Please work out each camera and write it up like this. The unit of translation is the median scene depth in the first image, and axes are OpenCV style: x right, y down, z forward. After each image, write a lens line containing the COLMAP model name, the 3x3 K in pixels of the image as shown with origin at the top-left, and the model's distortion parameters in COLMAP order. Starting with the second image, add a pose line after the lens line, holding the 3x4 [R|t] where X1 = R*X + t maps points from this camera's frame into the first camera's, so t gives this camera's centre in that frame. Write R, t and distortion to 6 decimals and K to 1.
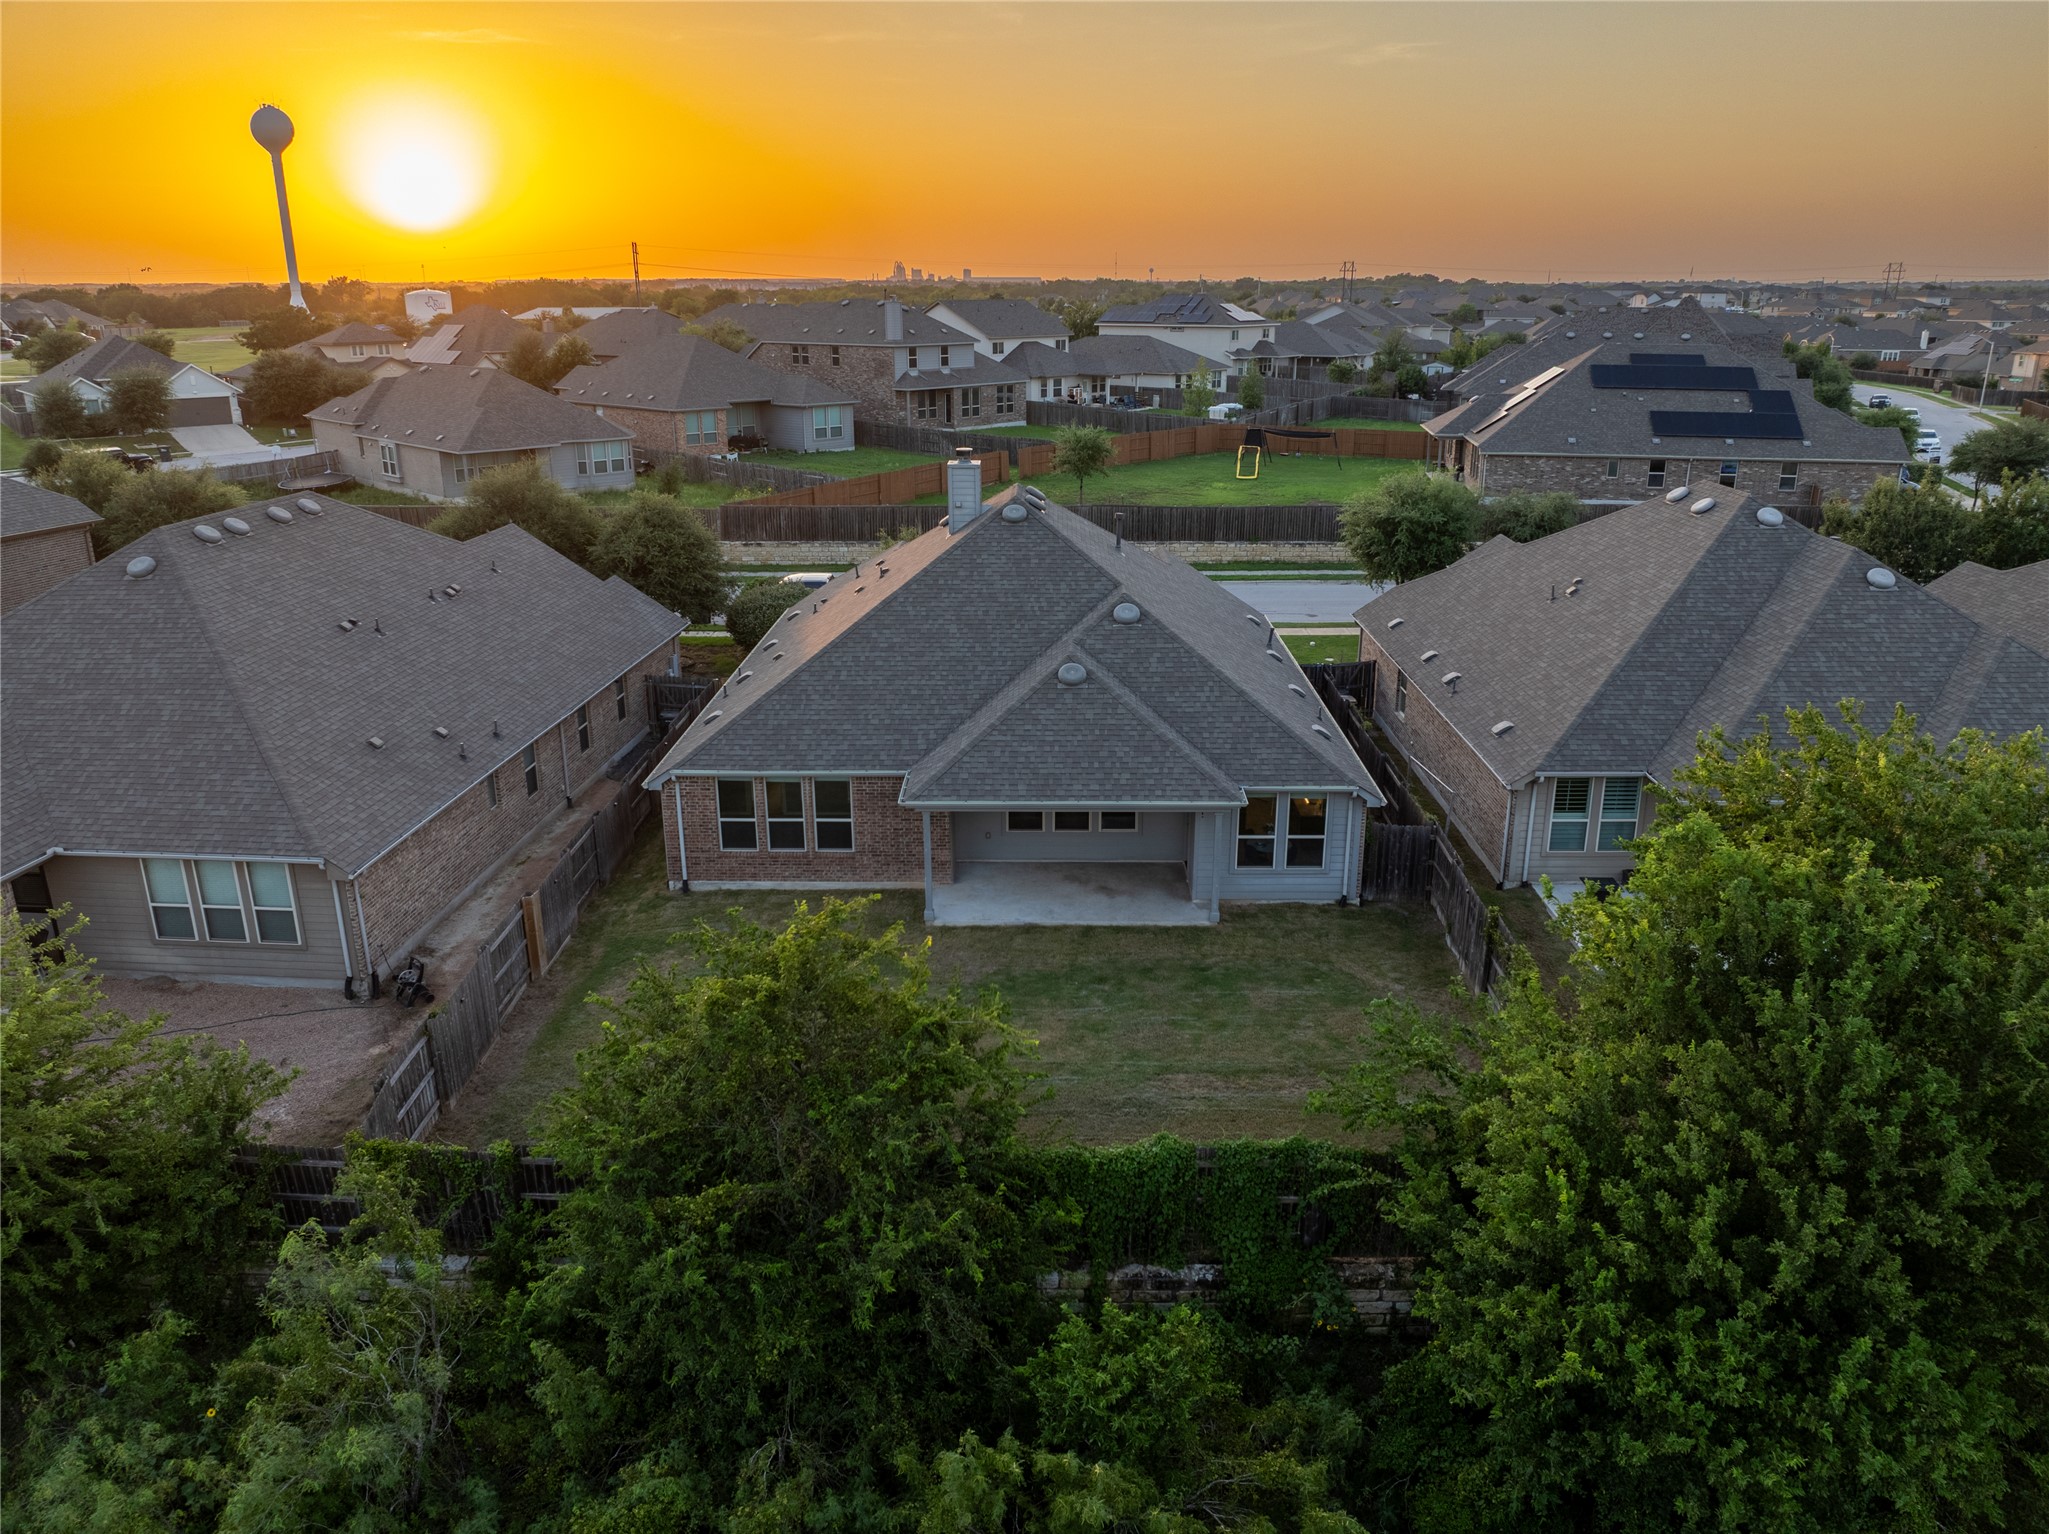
lens RADIAL K [[1425.0, 0, 1027.3], [0, 1425.0, 752.8], [0, 0, 1]] dist [-0.051921, -0.003372]
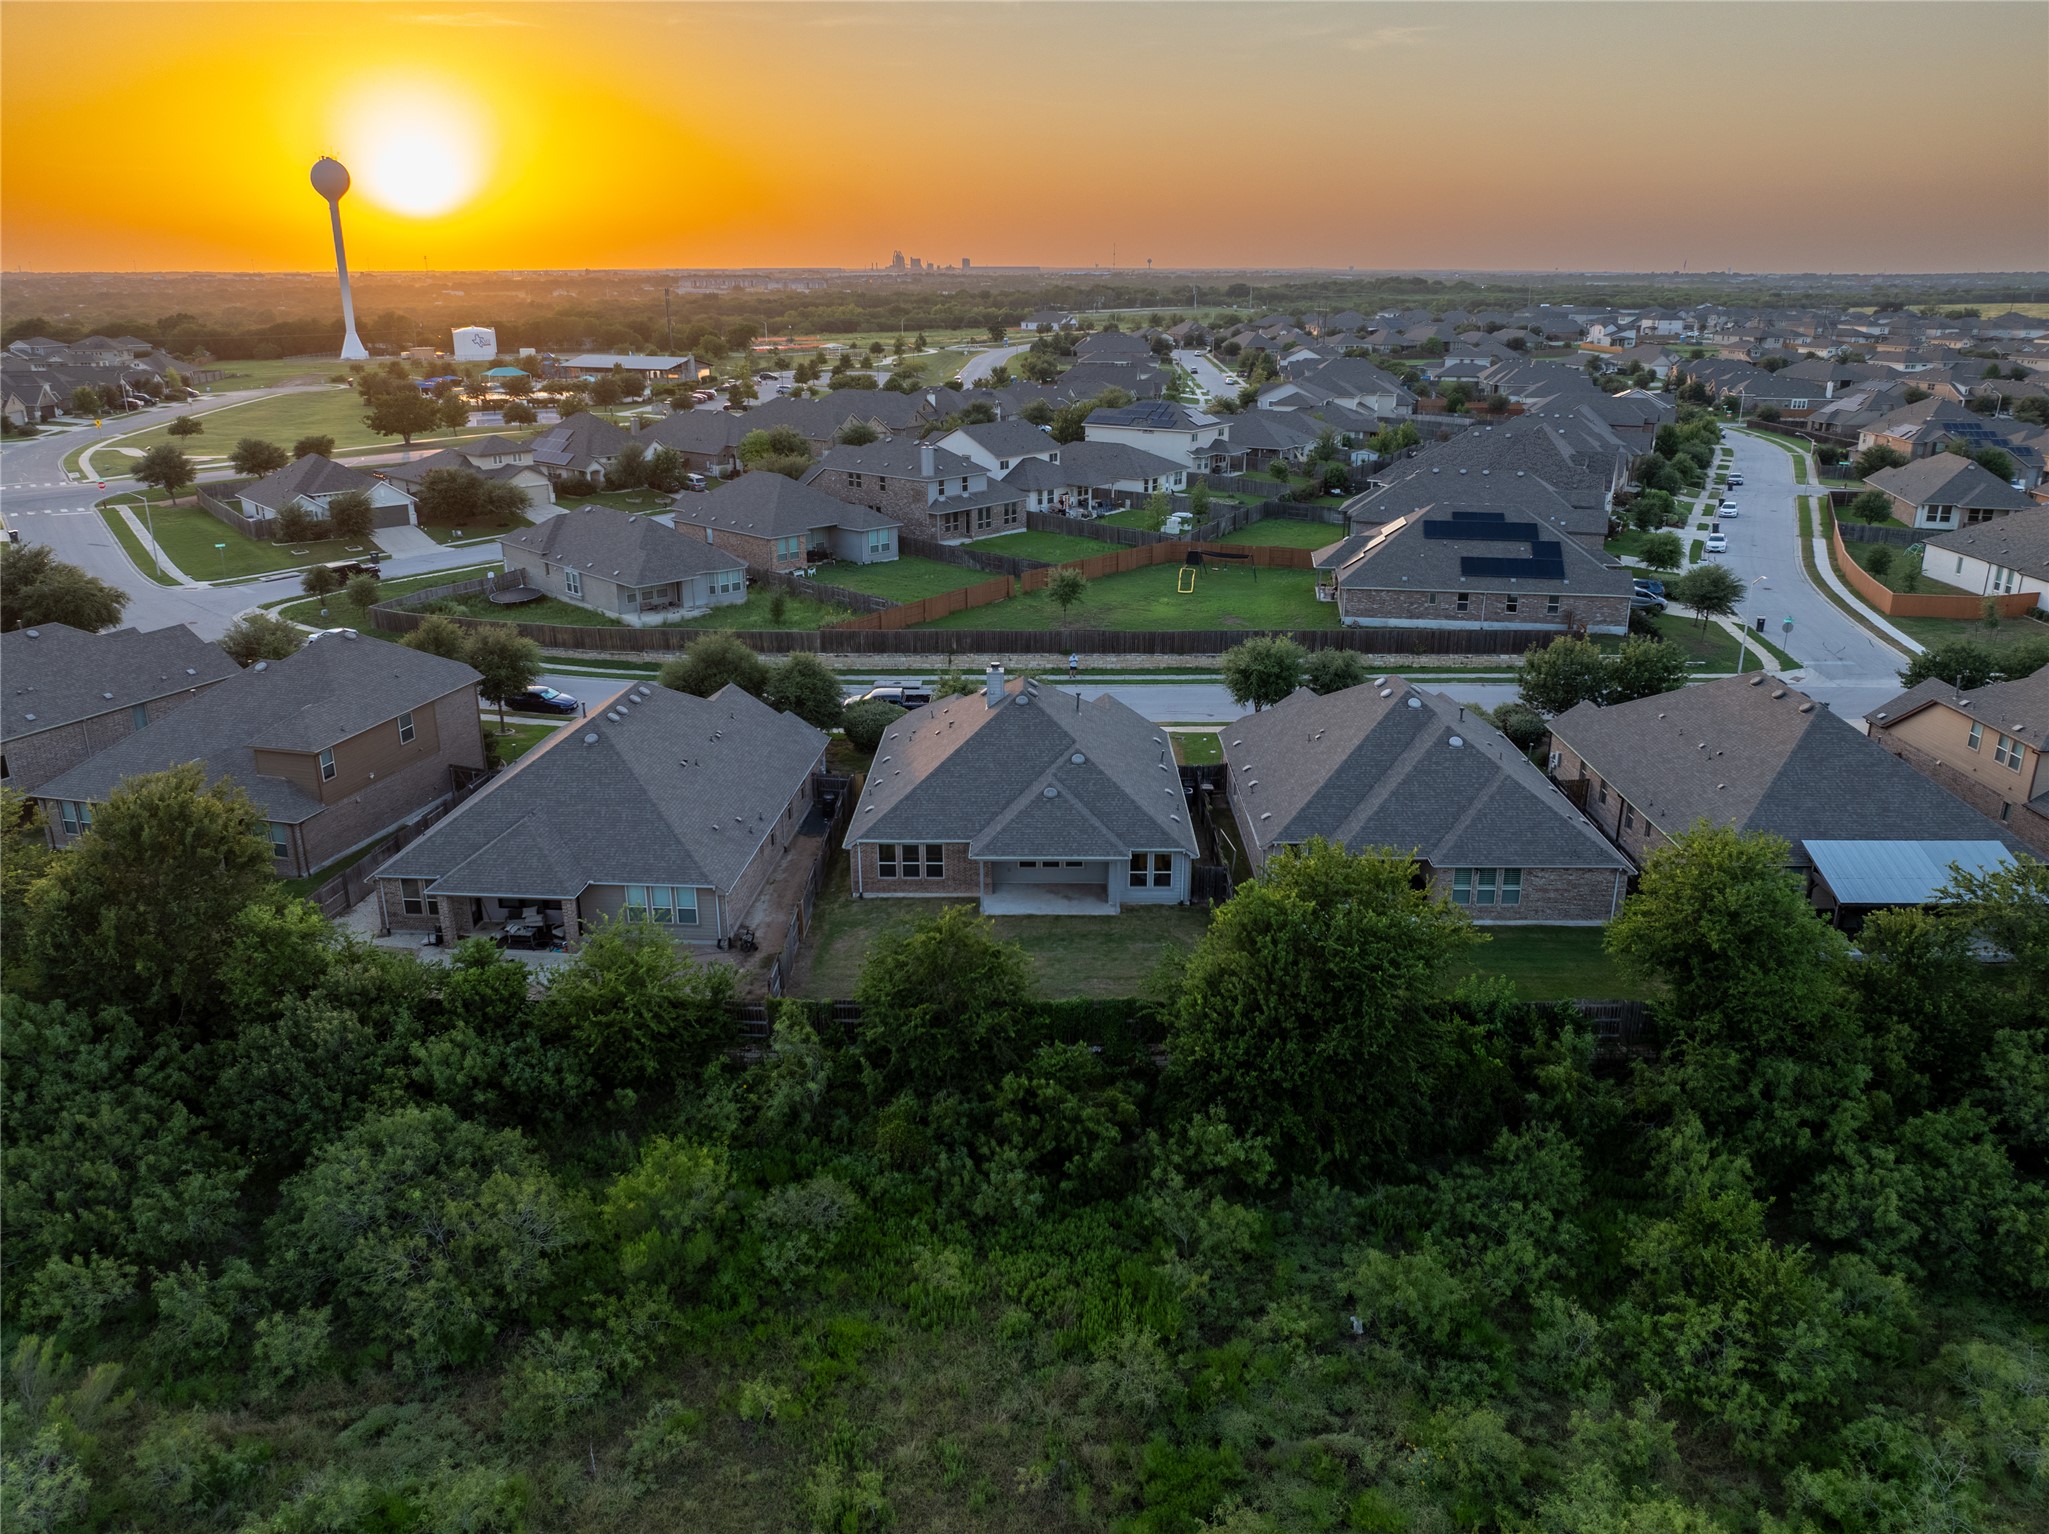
lens RADIAL K [[1425.0, 0, 1025.8], [0, 1425.0, 757.5], [0, 0, 1]] dist [-0.051921, -0.003372]
pose [[1.000000, 0.000092, -0.000129, -0.002707], [-0.000090, 0.999917, 0.012890, -0.087102], [0.000130, -0.012890, 0.999917, -0.693738]]
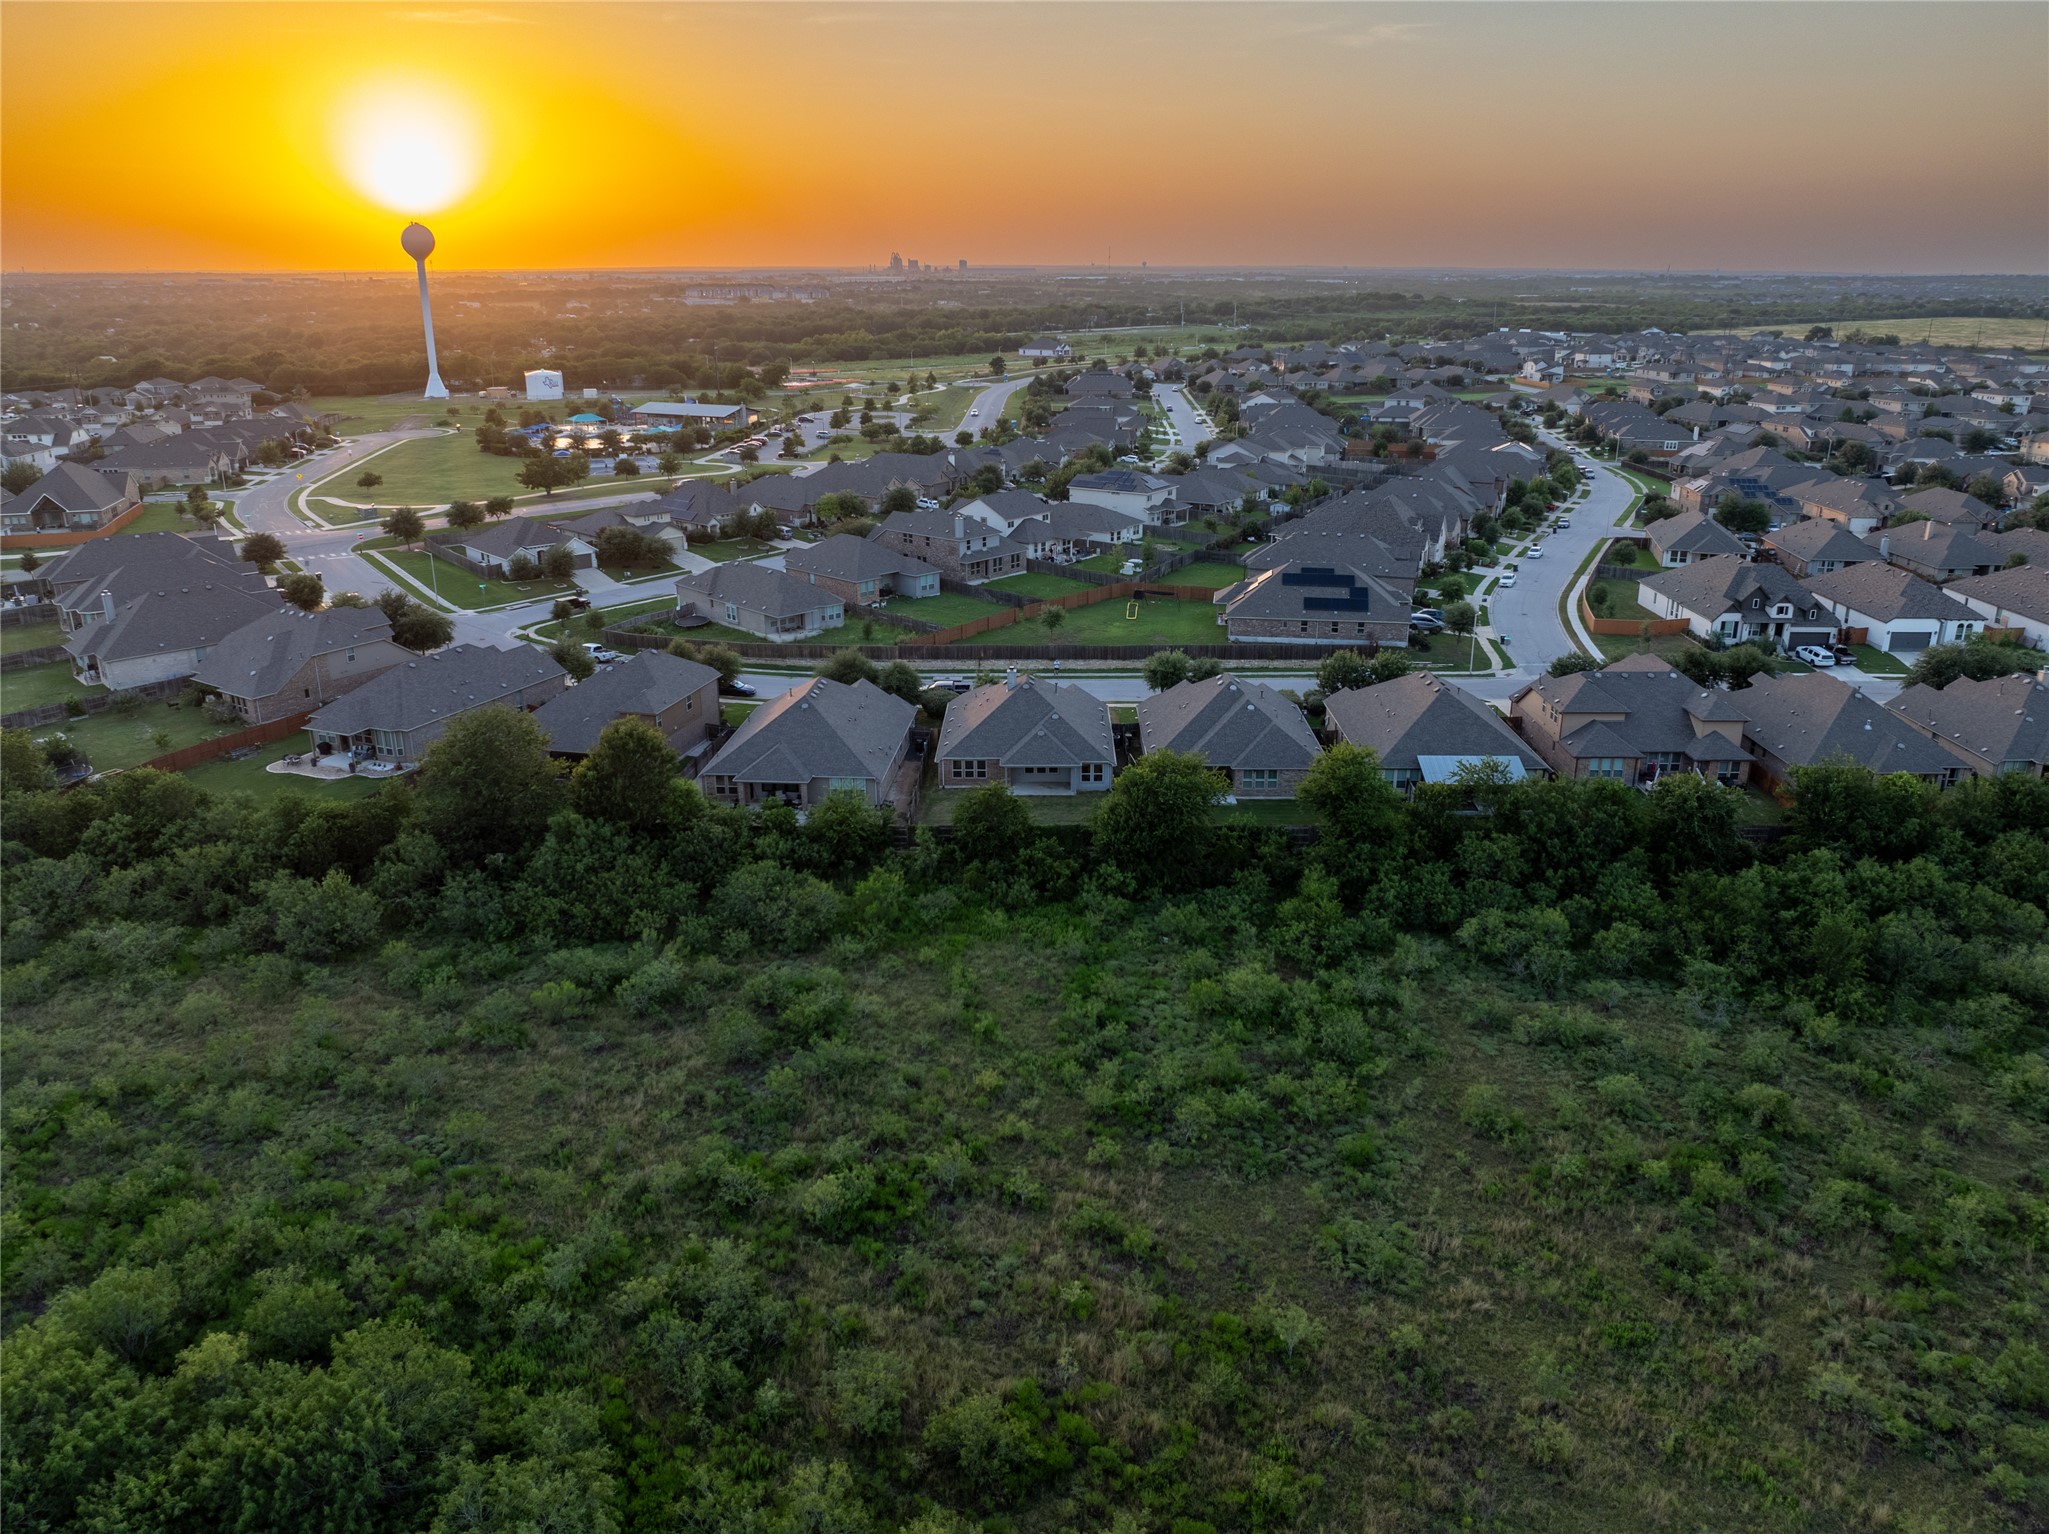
lens RADIAL K [[1425.0, 0, 1021.1], [0, 1425.0, 774.1], [0, 0, 1]] dist [-0.051921, -0.003372]
pose [[0.999999, -0.000881, -0.001075, -0.013529], [0.000909, 0.999651, 0.026389, -0.031322], [0.001051, -0.026390, 0.999651, -1.978253]]
